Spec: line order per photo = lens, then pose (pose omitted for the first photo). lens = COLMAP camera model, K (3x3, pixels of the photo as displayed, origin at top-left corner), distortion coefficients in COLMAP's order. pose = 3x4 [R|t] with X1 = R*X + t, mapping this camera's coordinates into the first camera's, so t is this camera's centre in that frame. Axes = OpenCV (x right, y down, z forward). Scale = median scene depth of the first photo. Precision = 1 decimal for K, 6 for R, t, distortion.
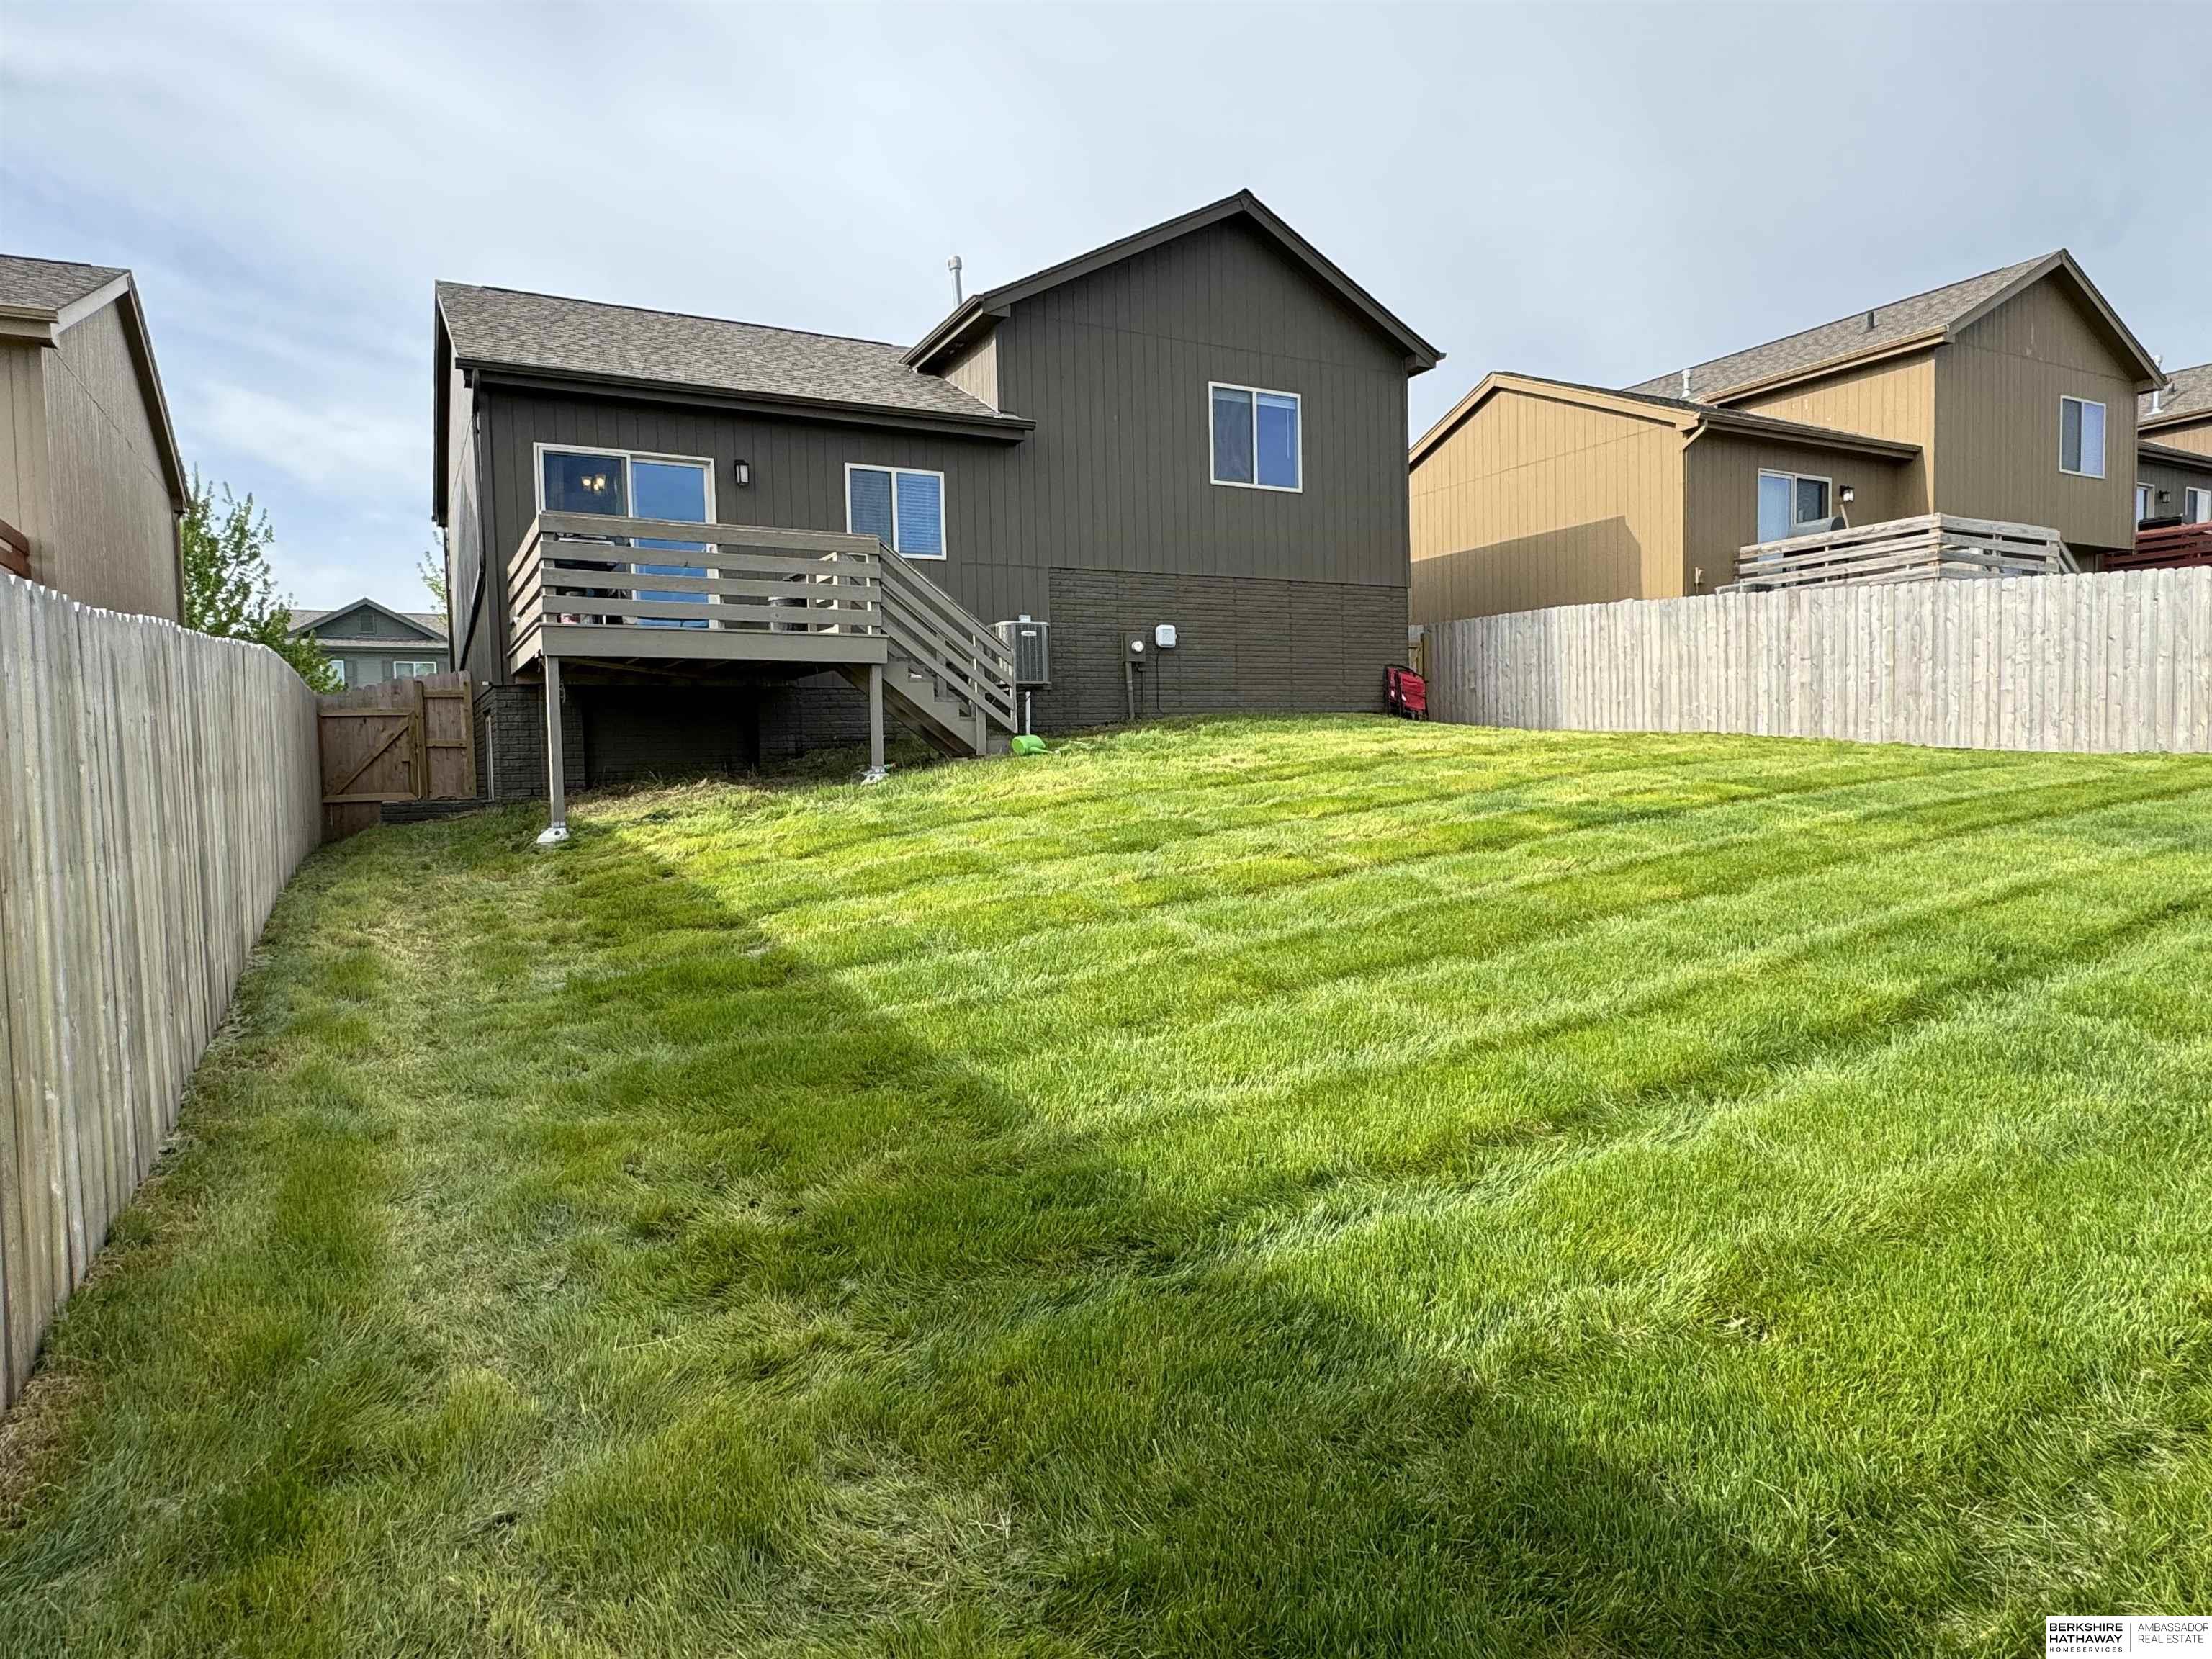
lens RADIAL K [[1273.9, 0, 1091.9], [0, 1273.9, 829.6], [0, 0, 1]] dist [0.004750, -0.000336]
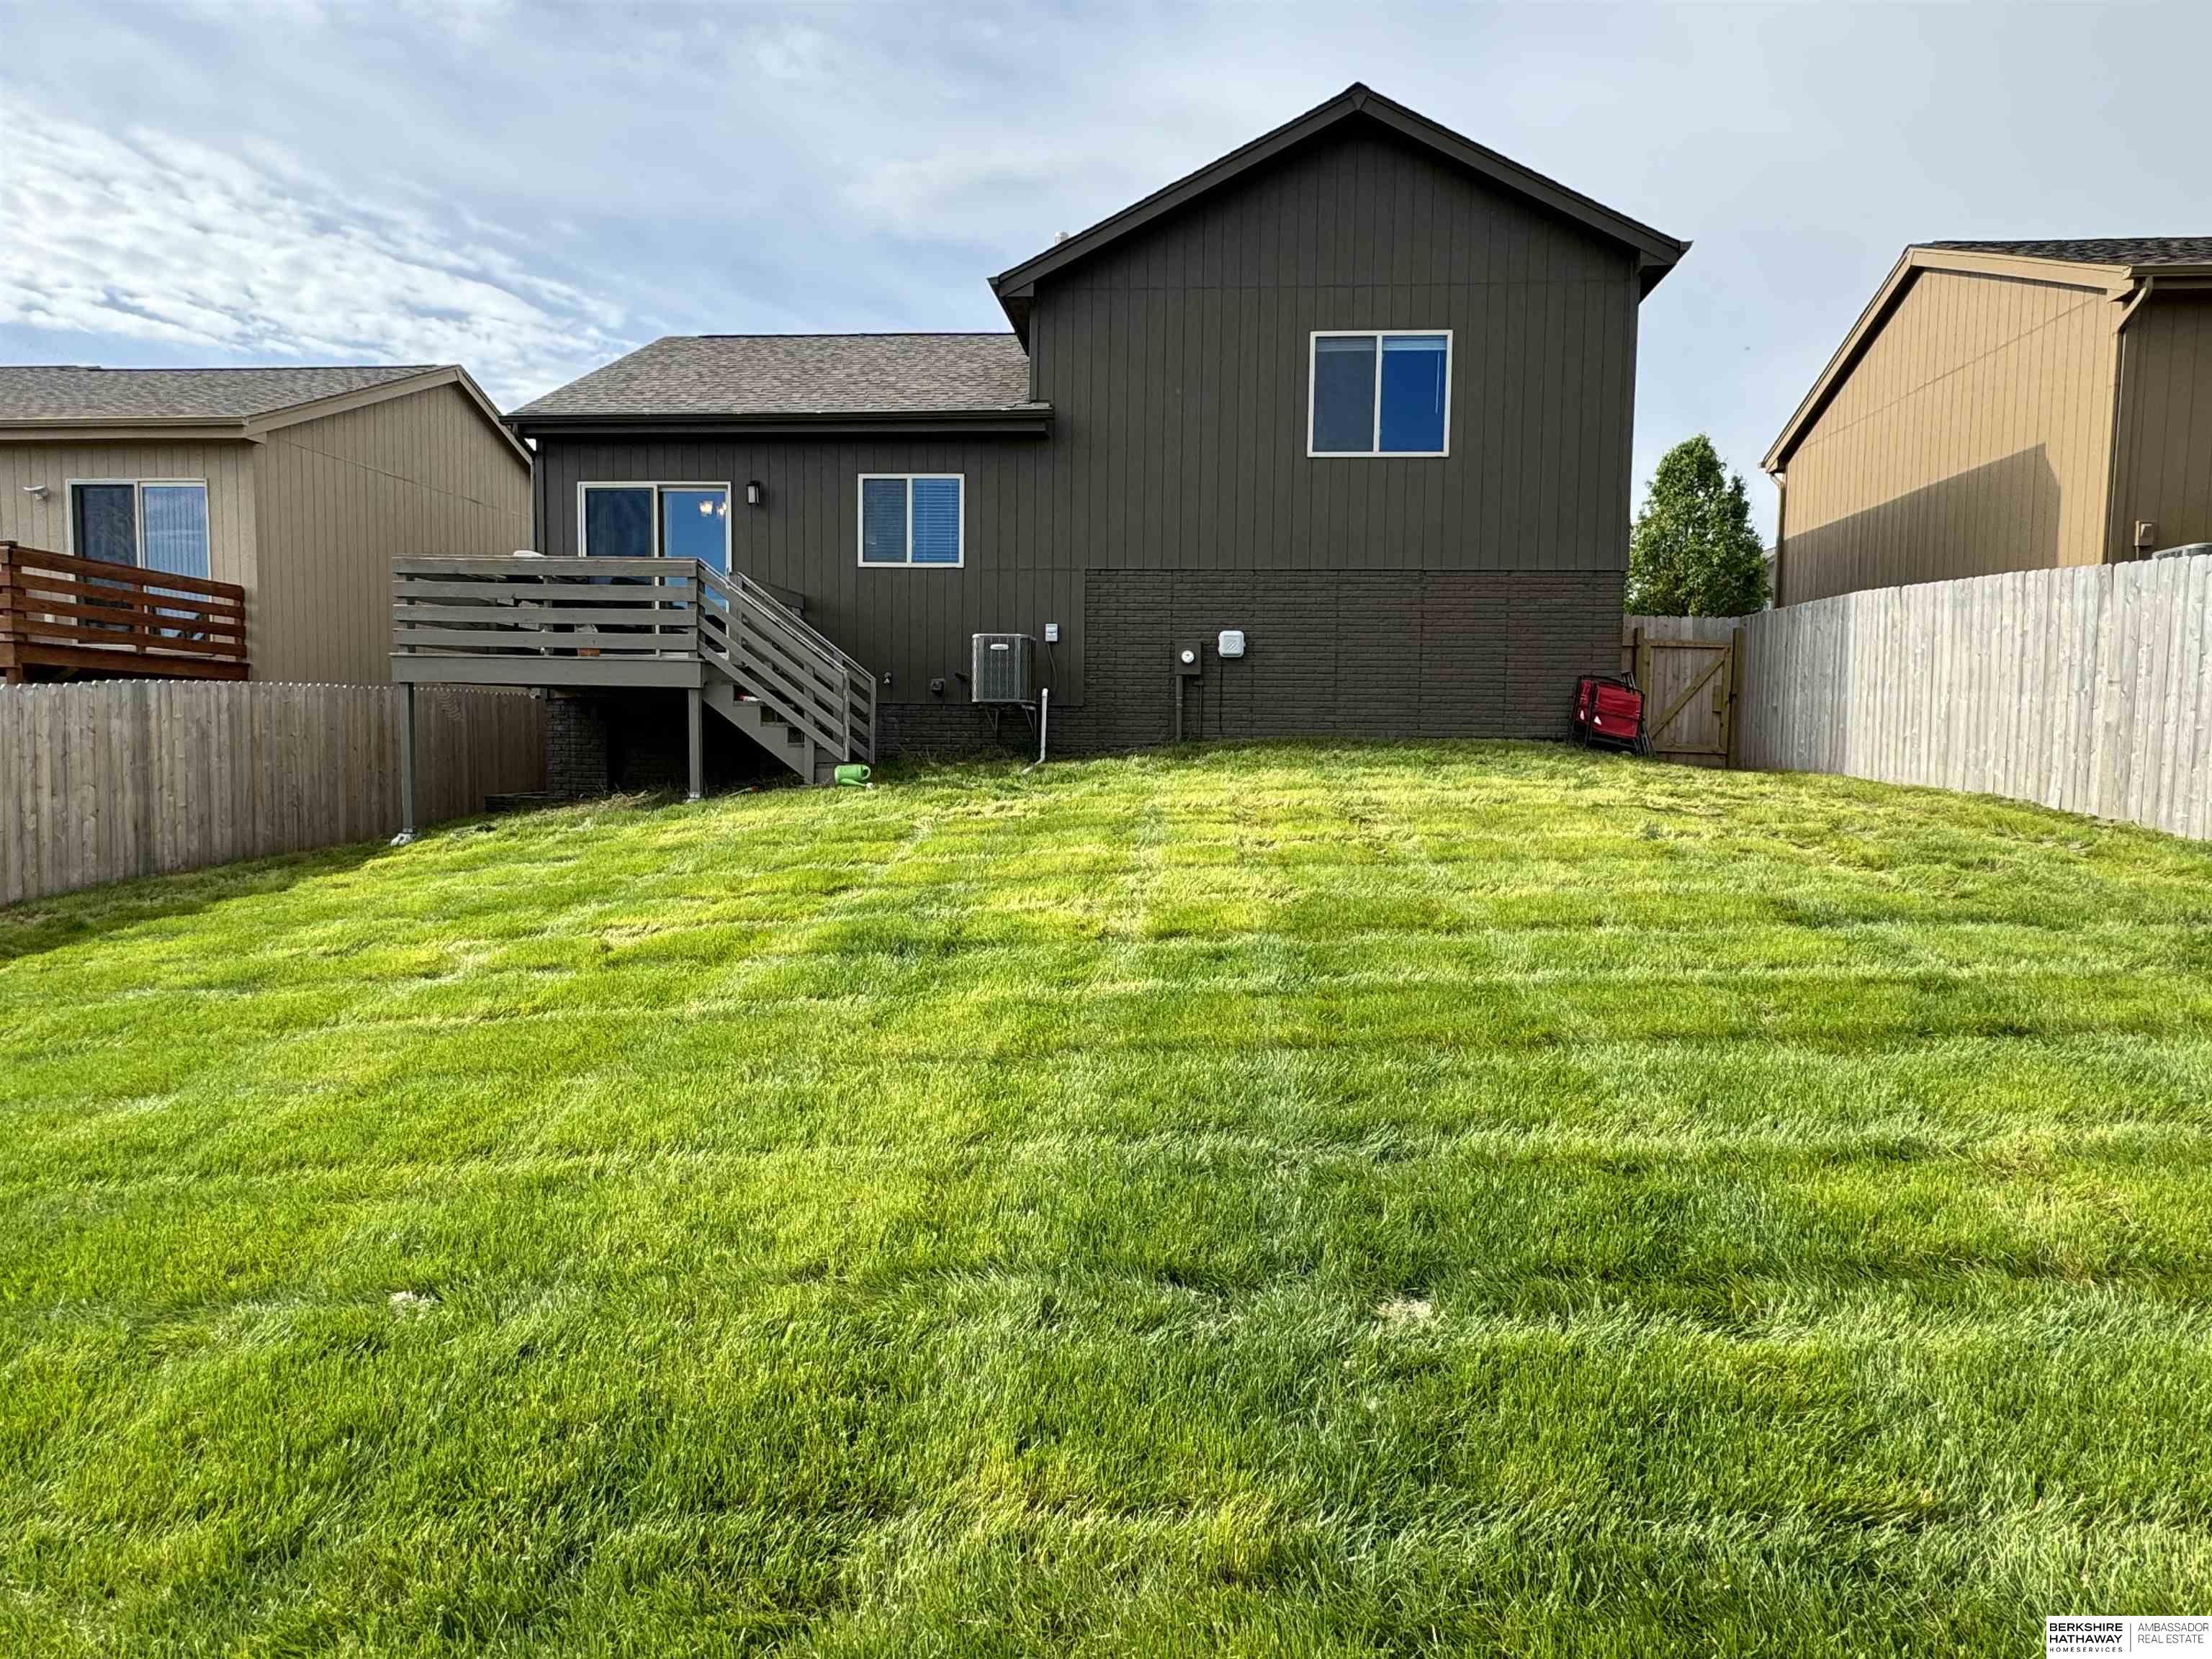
lens RADIAL K [[1273.9, 0, 1098.2], [0, 1273.9, 823.3], [0, 0, 1]] dist [0.004750, -0.000336]
pose [[0.838809, 0.070130, -0.539890, 0.461299], [-0.063123, 0.997508, 0.031501, -0.055765], [0.540754, 0.007656, 0.841146, 0.249335]]
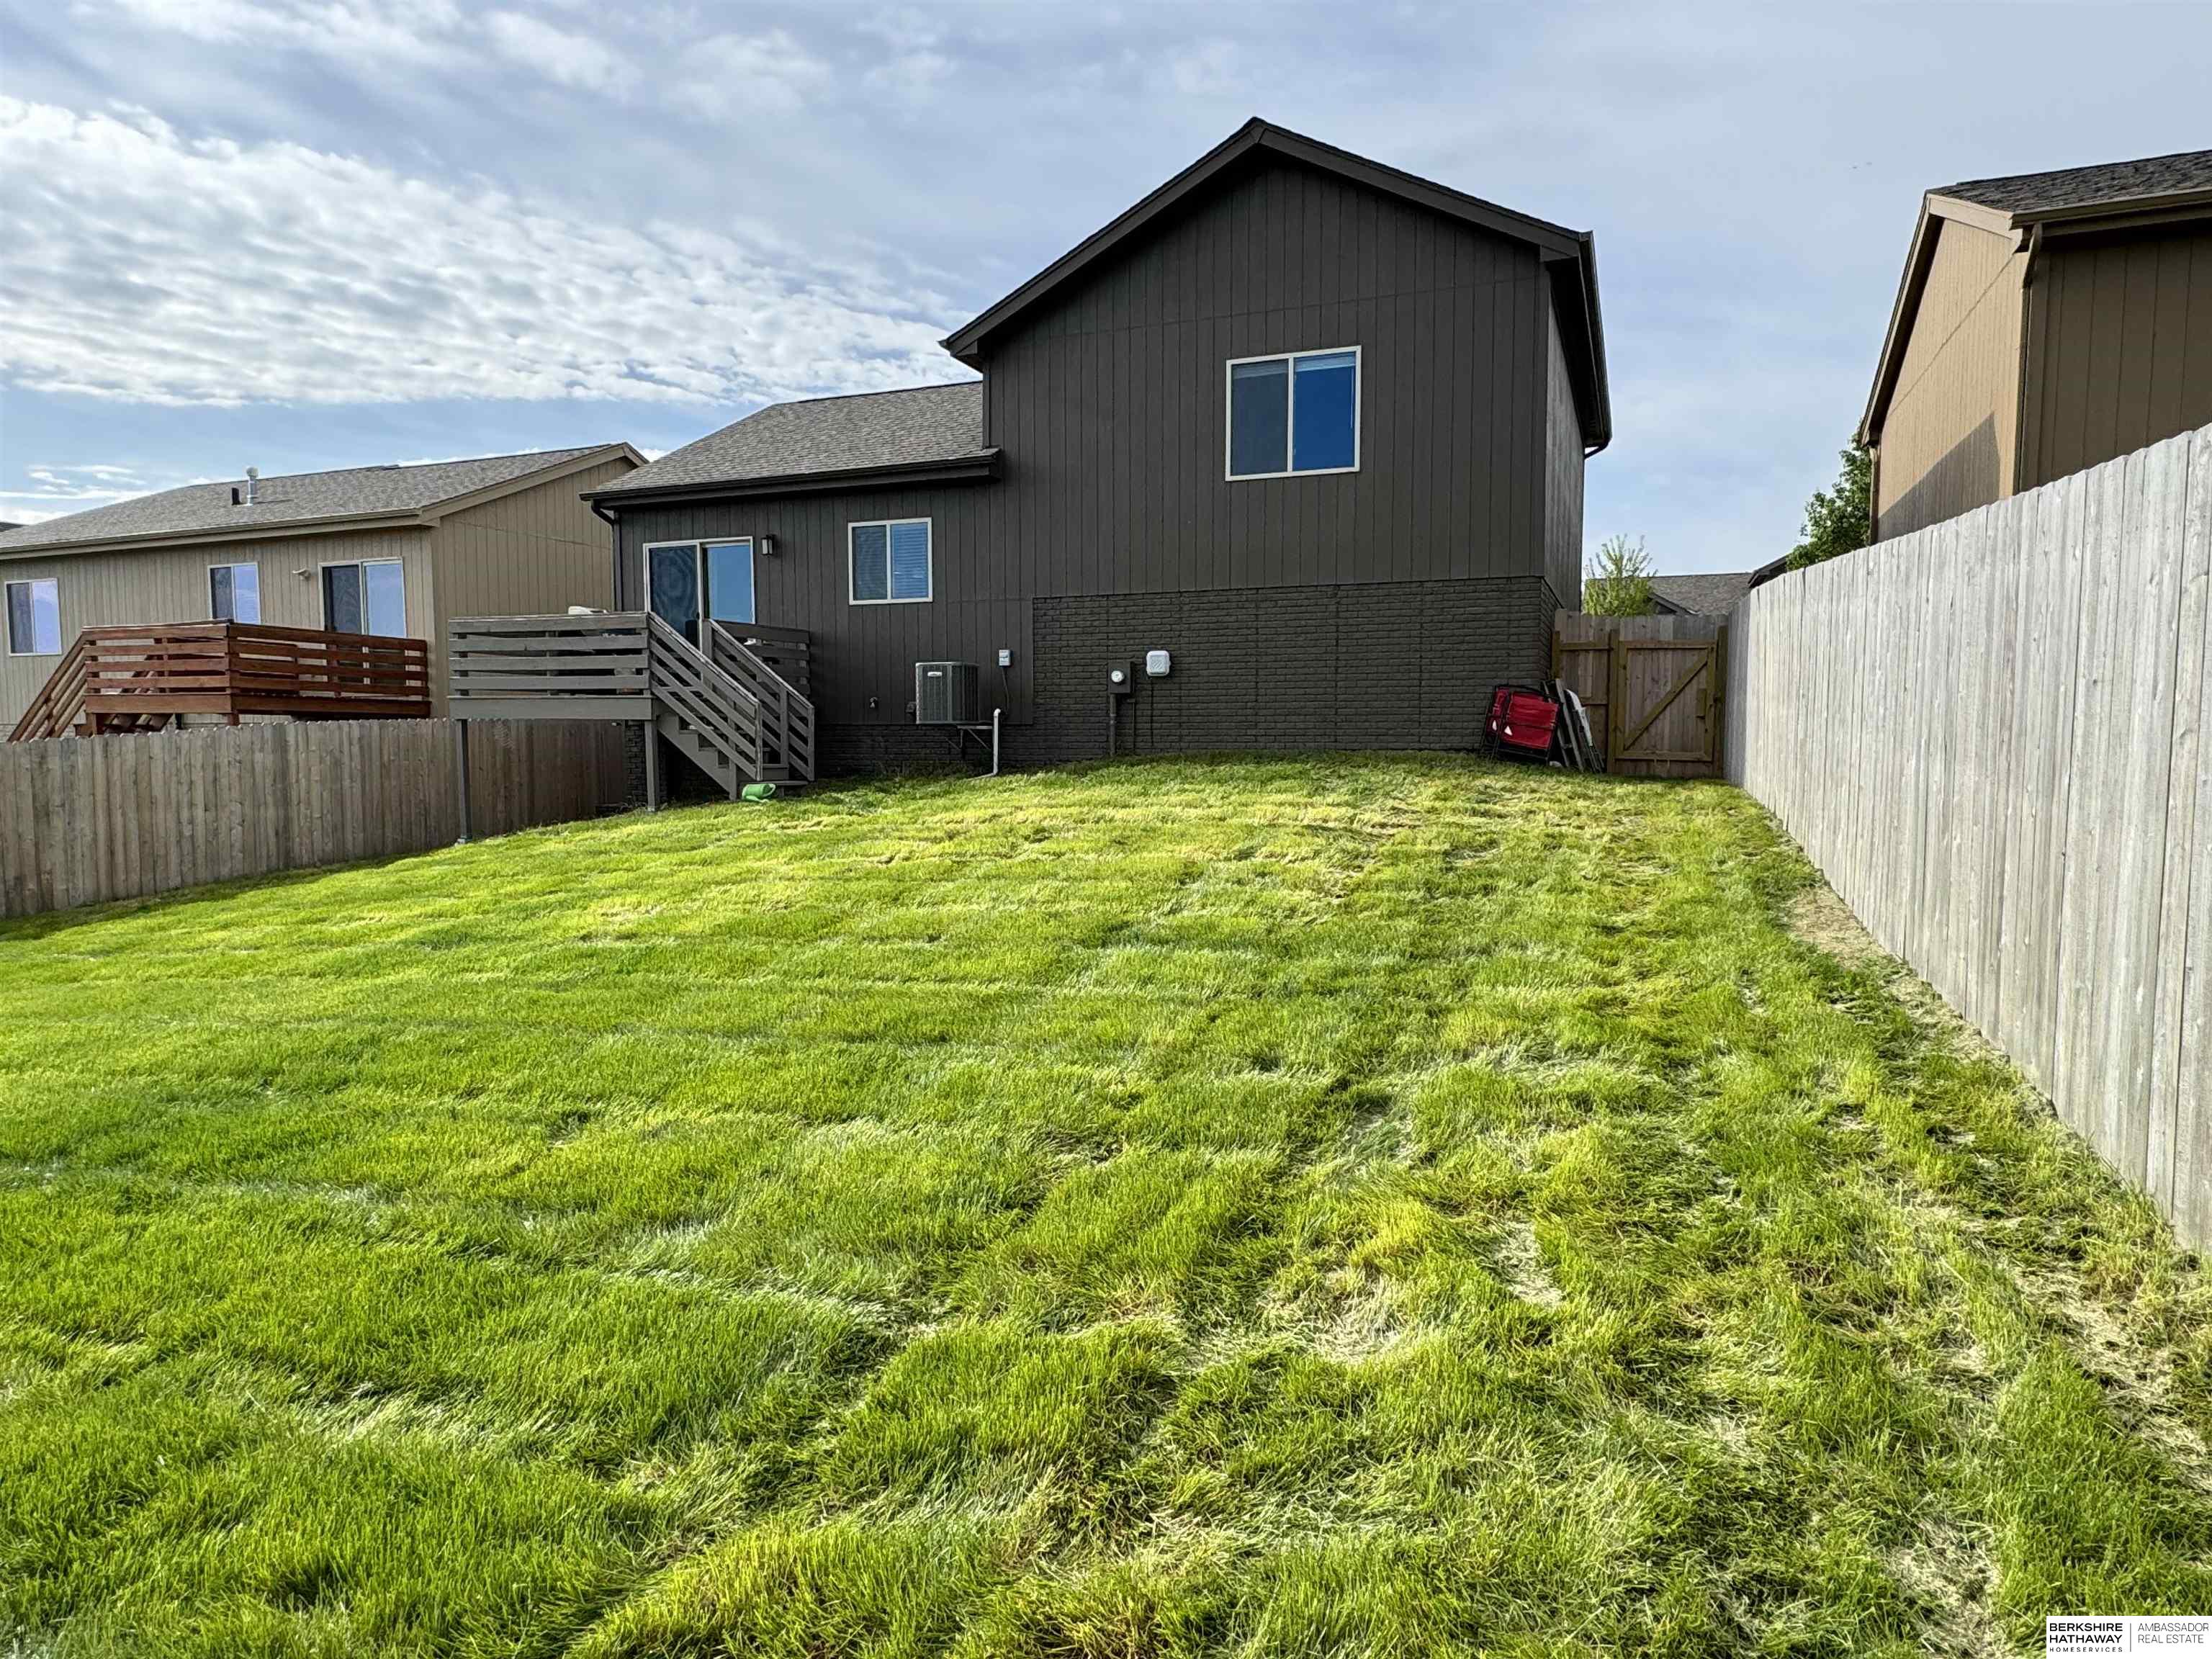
lens RADIAL K [[1273.9, 0, 1119.9], [0, 1273.9, 822.5], [0, 0, 1]] dist [0.004750, -0.000336]
pose [[0.653363, 0.074258, -0.753394, 0.739904], [-0.054618, 0.997208, 0.050924, -0.087188], [0.755072, 0.007877, 0.655595, 0.408259]]
